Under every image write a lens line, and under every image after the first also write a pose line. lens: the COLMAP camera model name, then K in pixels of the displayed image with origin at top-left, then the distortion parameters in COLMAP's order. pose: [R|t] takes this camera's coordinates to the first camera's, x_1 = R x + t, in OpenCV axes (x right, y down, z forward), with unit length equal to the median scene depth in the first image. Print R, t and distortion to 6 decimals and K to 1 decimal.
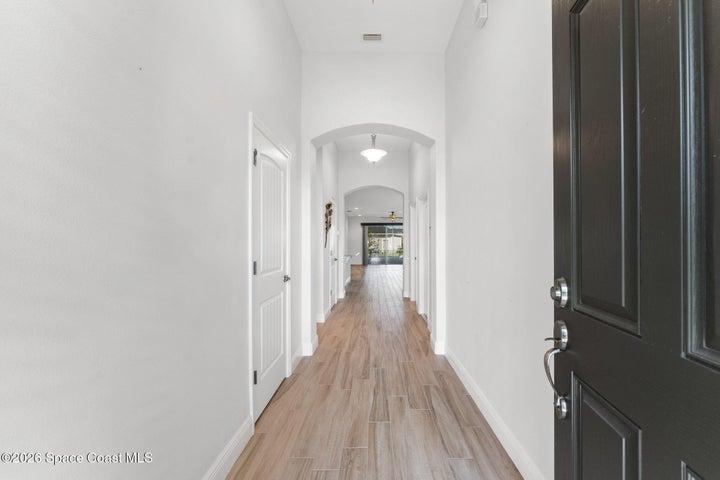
lens RADIAL K [[283.7, 0, 360.0], [0, 283.7, 240.0], [0, 0, 1]] dist [-0.013622, -0.000019]
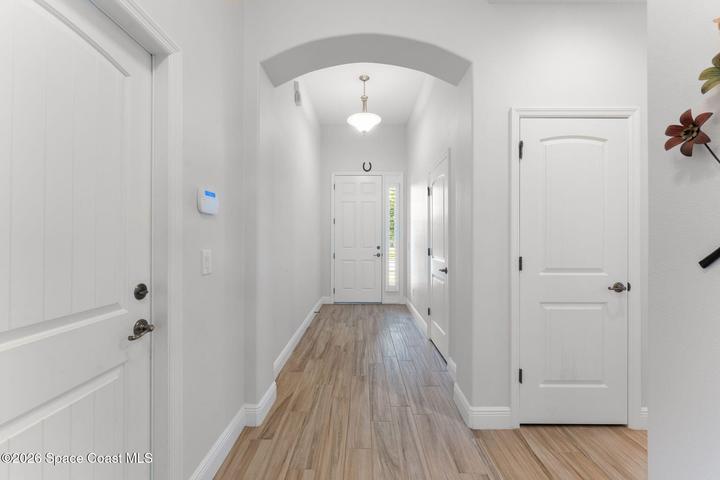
lens RADIAL K [[283.7, 0, 360.0], [0, 283.7, 240.0], [0, 0, 1]] dist [-0.013622, -0.000019]
pose [[-0.999309, 0.001173, -0.037146, 0.100696], [0.001519, 0.999956, -0.009287, 0.028211], [0.037134, -0.009337, -0.999267, 1.986727]]
